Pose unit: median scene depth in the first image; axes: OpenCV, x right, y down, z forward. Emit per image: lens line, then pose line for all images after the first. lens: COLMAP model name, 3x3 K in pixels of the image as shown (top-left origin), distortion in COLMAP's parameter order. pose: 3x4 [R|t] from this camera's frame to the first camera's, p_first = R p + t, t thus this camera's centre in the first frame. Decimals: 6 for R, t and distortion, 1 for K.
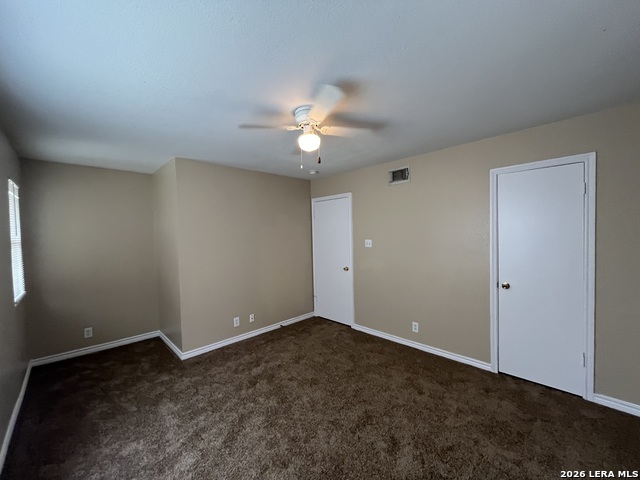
lens RADIAL K [[257.4, 0, 319.4], [0, 257.4, 240.2], [0, 0, 1]] dist [-0.001476, -0.000365]
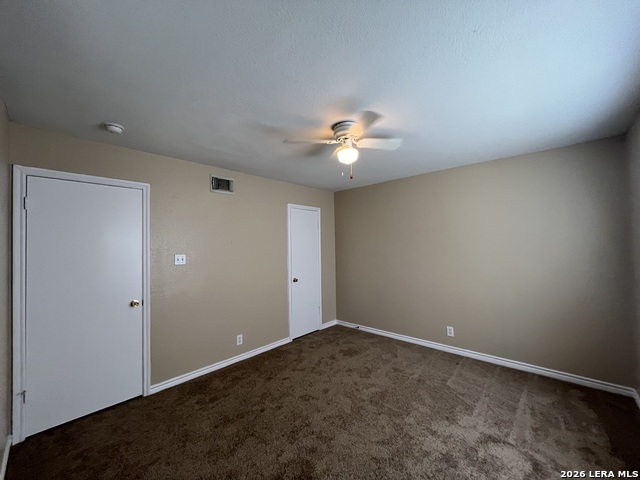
lens RADIAL K [[257.4, 0, 319.4], [0, 257.4, 240.2], [0, 0, 1]] dist [-0.001476, -0.000365]
pose [[-0.051784, 0.047637, 0.997521, -0.676201], [0.048849, 0.997787, -0.045114, 0.011797], [-0.997463, 0.046392, -0.053997, 0.740081]]
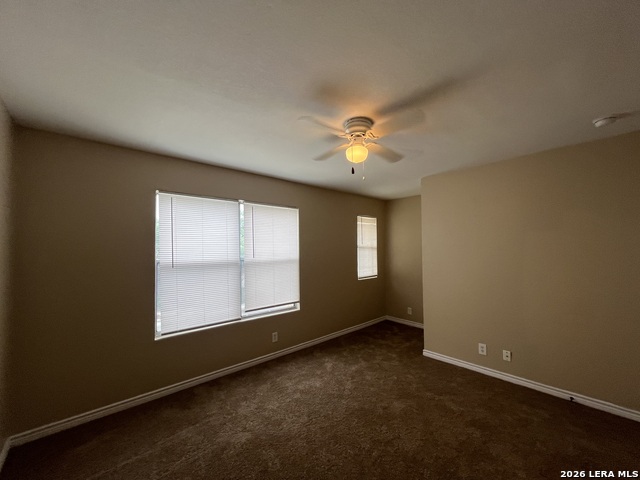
lens RADIAL K [[257.4, 0, 319.4], [0, 257.4, 240.2], [0, 0, 1]] dist [-0.001476, -0.000365]
pose [[-0.031818, -0.004135, -0.999485, 0.590815], [-0.018152, 0.999829, -0.003559, -0.024264], [0.999329, 0.018030, -0.031888, 0.554393]]
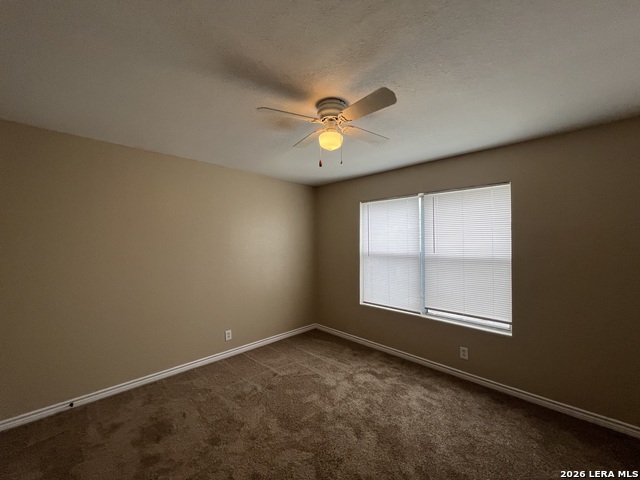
lens RADIAL K [[257.4, 0, 319.4], [0, 257.4, 240.2], [0, 0, 1]] dist [-0.001476, -0.000365]
pose [[-0.999588, 0.024897, -0.014263, 0.007918], [0.024577, 0.999452, 0.022158, -0.030104], [0.014807, 0.021798, -0.999653, 1.191079]]
